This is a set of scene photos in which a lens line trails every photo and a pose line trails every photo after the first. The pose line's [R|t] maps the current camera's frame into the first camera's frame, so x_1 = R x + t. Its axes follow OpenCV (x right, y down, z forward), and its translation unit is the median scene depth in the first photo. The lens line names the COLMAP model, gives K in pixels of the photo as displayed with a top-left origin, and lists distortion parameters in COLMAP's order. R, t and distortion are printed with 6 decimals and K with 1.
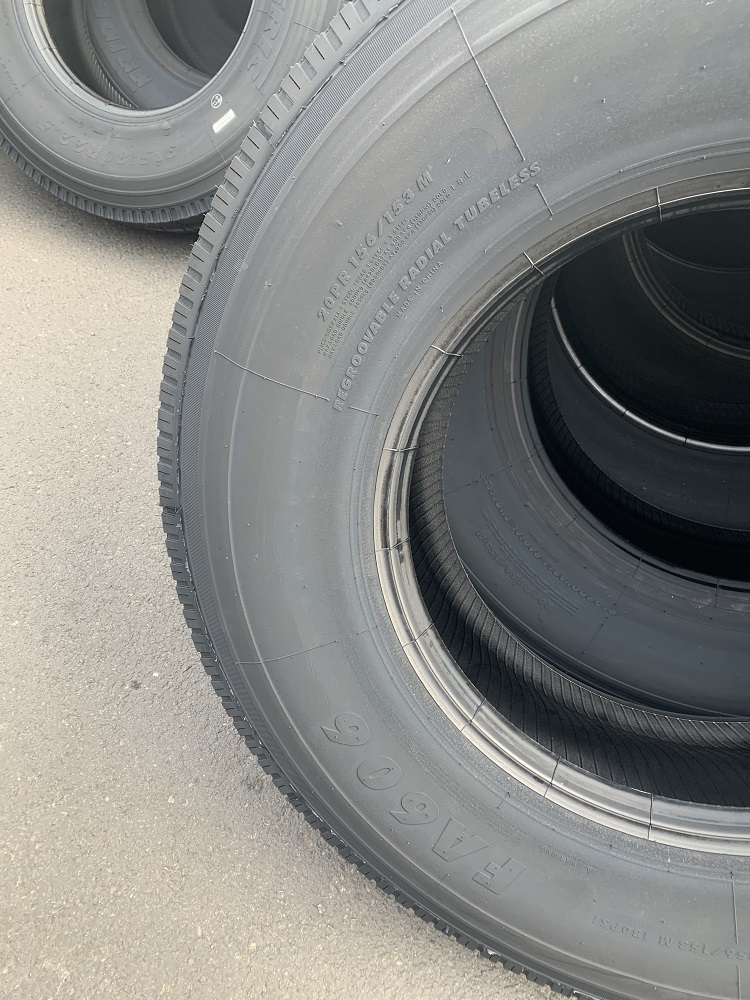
lens RADIAL K [[727.0, 0, 375.0], [0, 727.0, 500.0], [0, 0, 1]] dist [-0.002937, -0.007222]
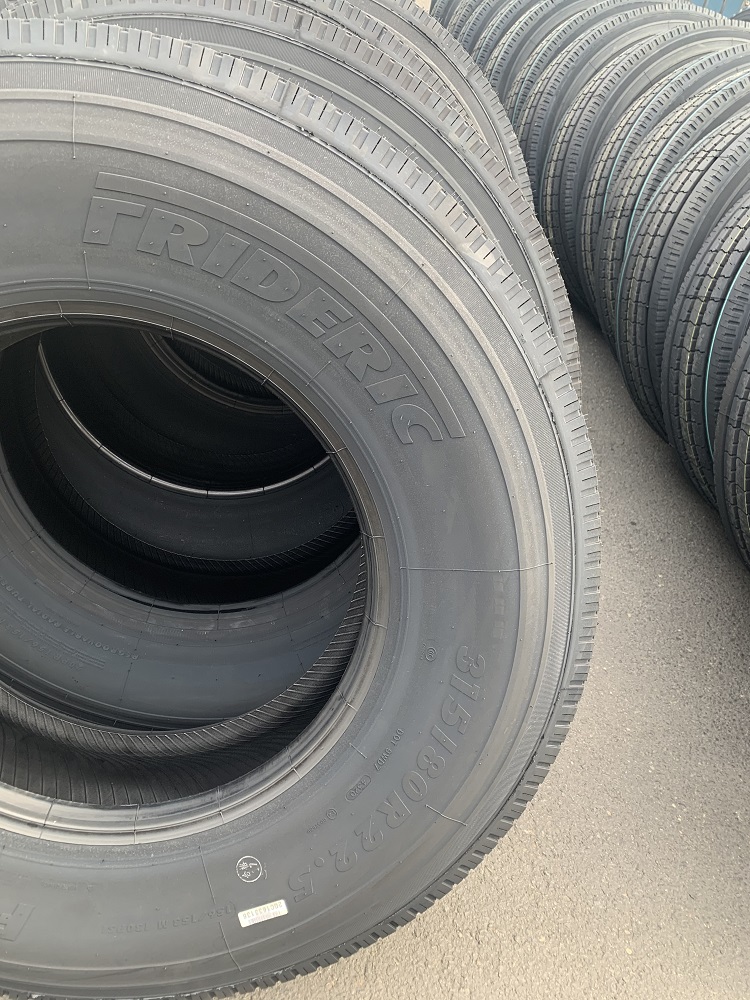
lens RADIAL K [[727.0, 0, 375.0], [0, 727.0, 500.0], [0, 0, 1]] dist [-0.002937, -0.007222]
pose [[0.925927, -0.201242, 0.319626, 0.448329], [0.226921, 0.972881, -0.044827, 0.063756], [-0.301937, 0.114037, 0.946483, -0.277127]]
